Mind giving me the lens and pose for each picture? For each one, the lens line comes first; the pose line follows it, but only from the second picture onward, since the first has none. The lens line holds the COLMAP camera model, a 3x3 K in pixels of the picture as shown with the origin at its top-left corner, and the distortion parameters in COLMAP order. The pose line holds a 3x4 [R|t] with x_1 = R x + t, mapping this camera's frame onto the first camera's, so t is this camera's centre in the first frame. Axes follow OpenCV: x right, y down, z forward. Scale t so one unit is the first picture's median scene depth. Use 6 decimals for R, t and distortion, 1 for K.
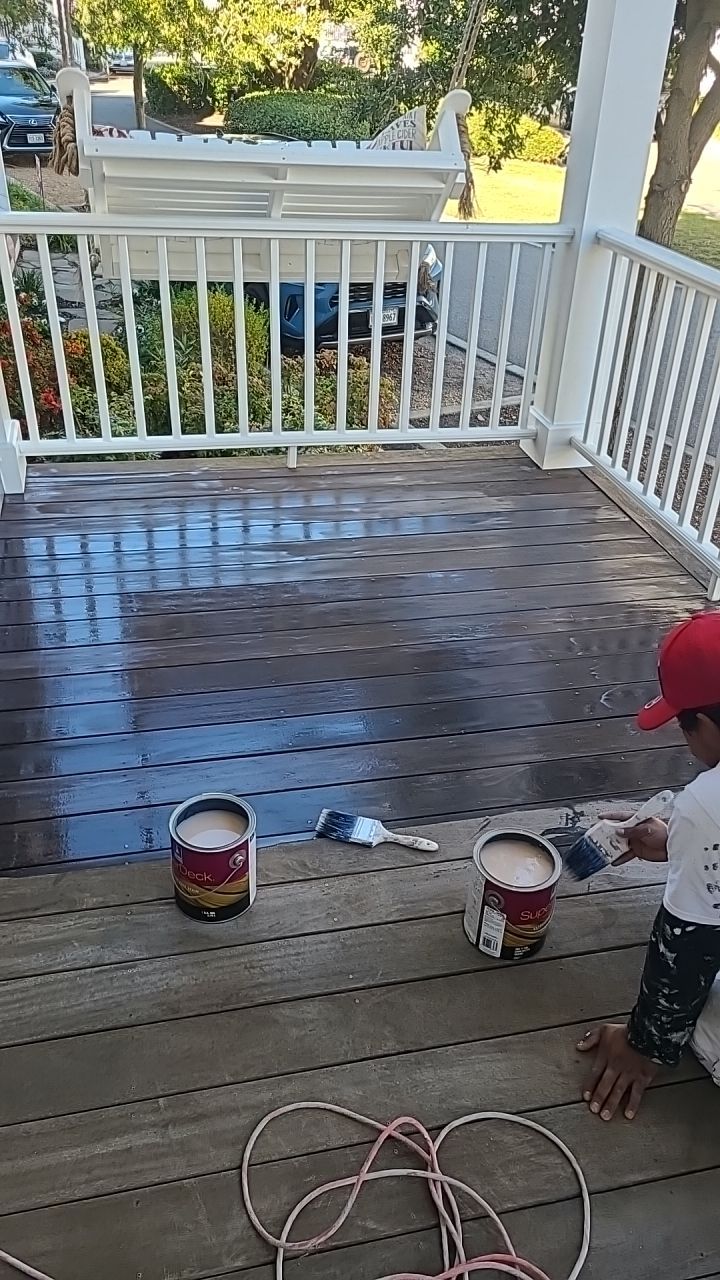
lens RADIAL K [[954.0, 0, 360.0], [0, 954.0, 640.0], [0, 0, 1]] dist [0.028914, 0.005241]
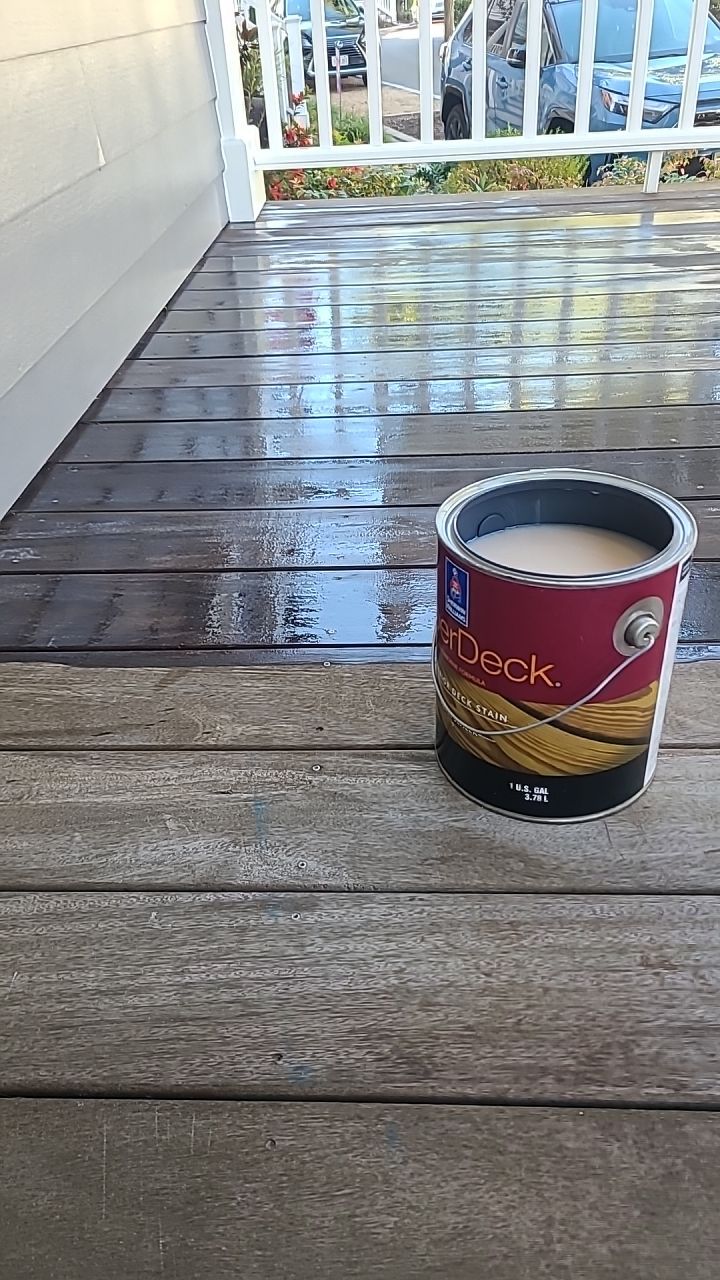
lens RADIAL K [[954.0, 0, 360.0], [0, 954.0, 640.0], [0, 0, 1]] dist [0.028914, 0.005241]
pose [[0.959906, 0.072625, -0.270751, -0.129988], [-0.065983, 0.997256, 0.033567, 0.228555], [0.272446, -0.014356, 0.962064, 0.663670]]
